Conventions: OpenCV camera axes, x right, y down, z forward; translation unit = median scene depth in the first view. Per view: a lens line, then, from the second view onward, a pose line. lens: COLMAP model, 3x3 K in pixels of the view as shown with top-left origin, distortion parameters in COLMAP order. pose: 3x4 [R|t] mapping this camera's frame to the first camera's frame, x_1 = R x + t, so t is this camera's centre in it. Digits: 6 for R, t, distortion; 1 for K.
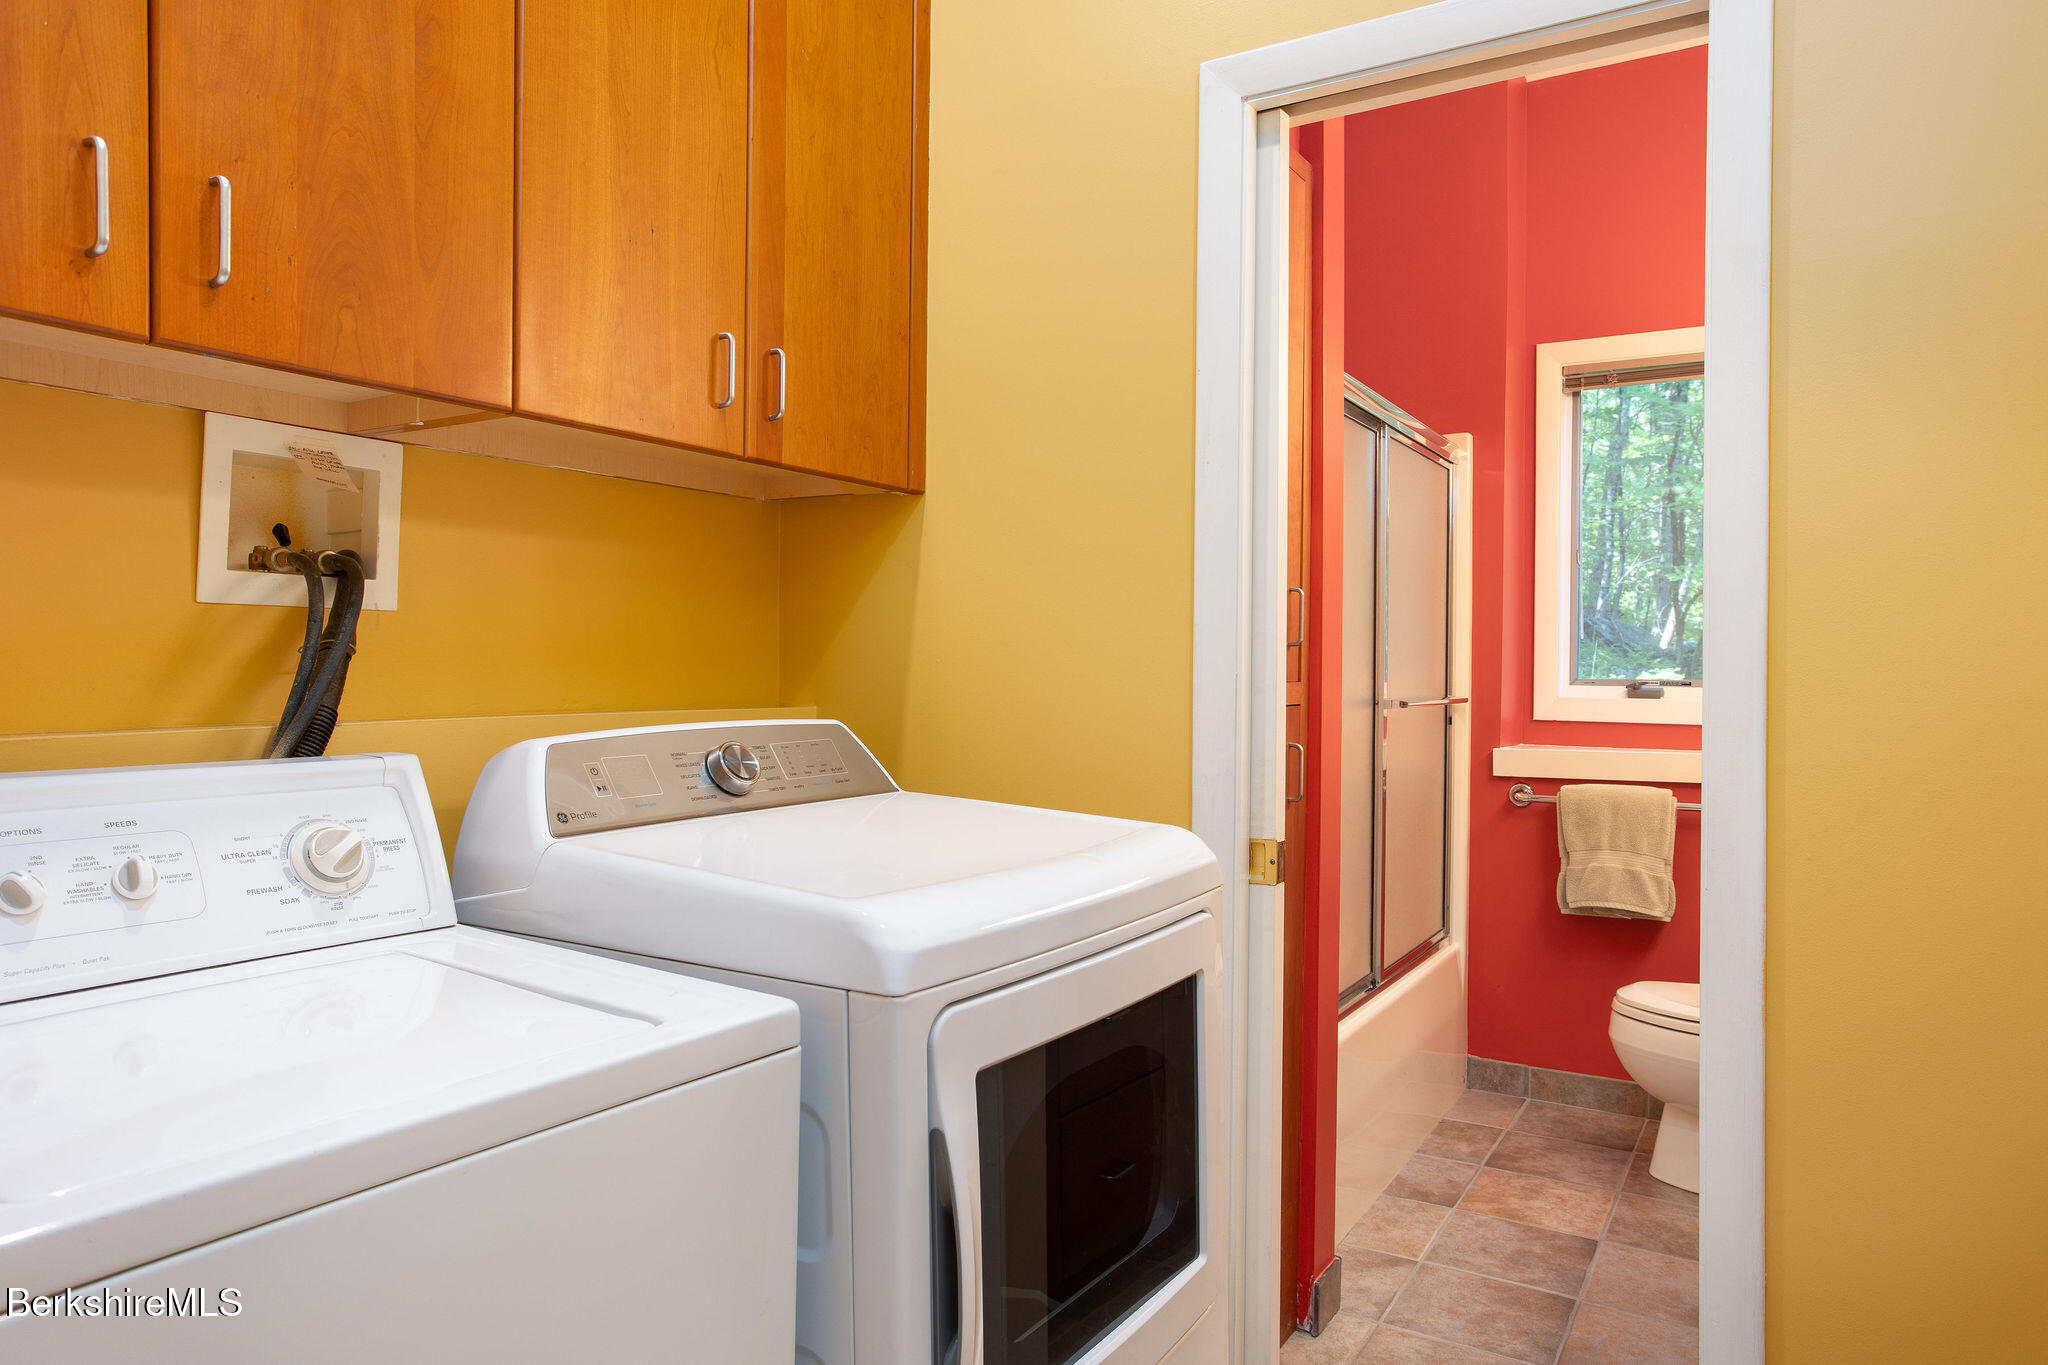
lens RADIAL K [[1322.6, 0, 1013.5], [0, 1322.6, 663.1], [0, 0, 1]] dist [-0.038741, 0.055748]
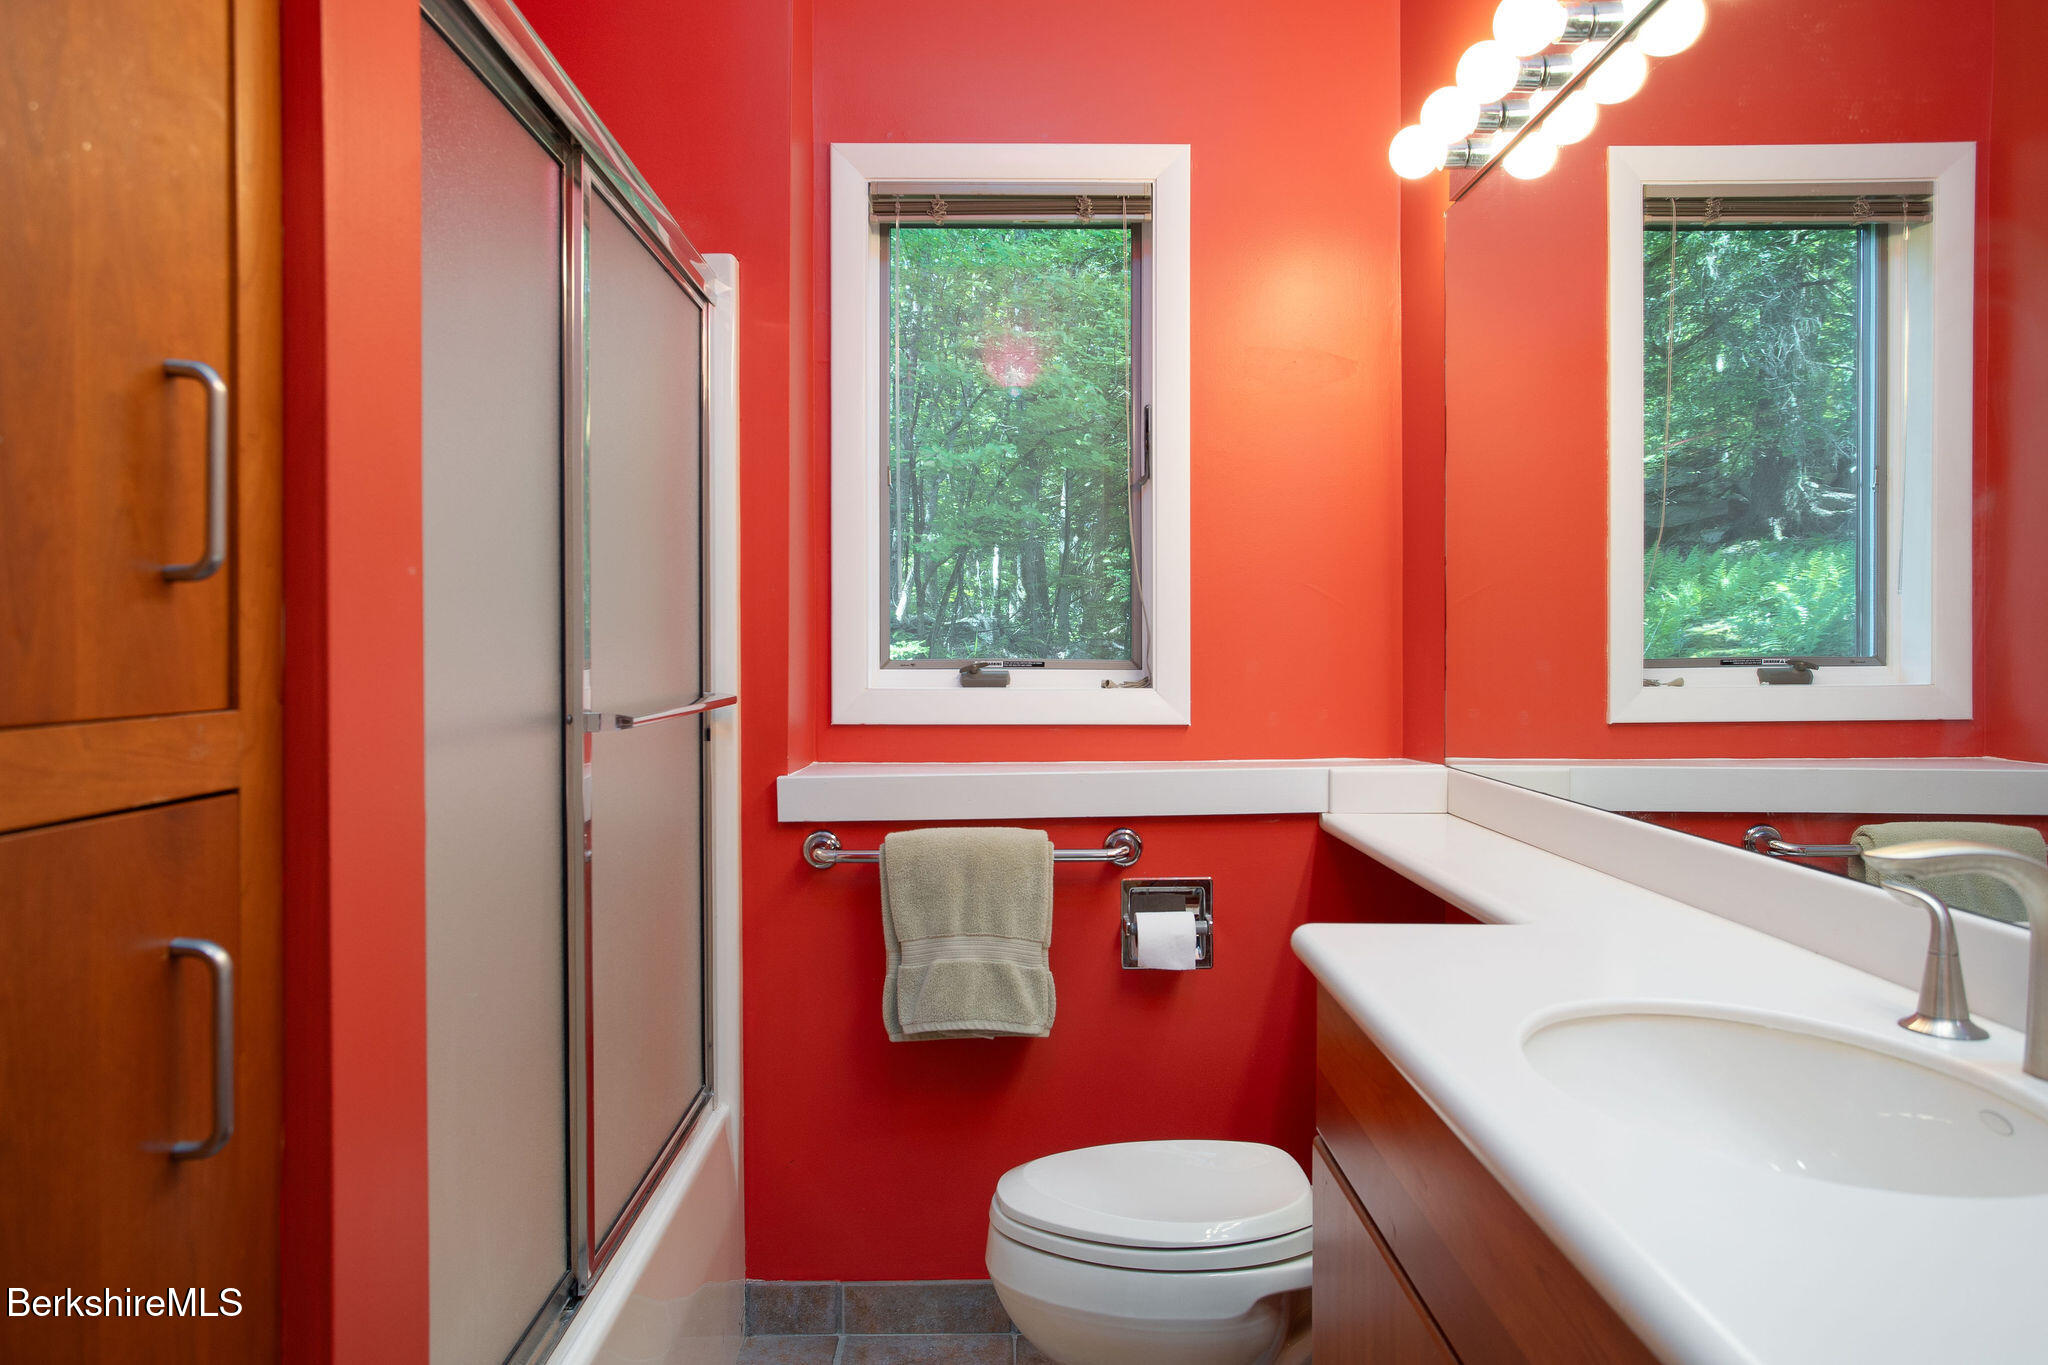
lens RADIAL K [[1322.6, 0, 1013.5], [0, 1322.6, 663.1], [0, 0, 1]] dist [-0.038741, 0.055748]
pose [[0.845745, -0.018909, 0.533253, 0.133684], [0.009047, 0.999736, 0.021102, 0.000166], [-0.533511, -0.013023, 0.845693, 0.431850]]
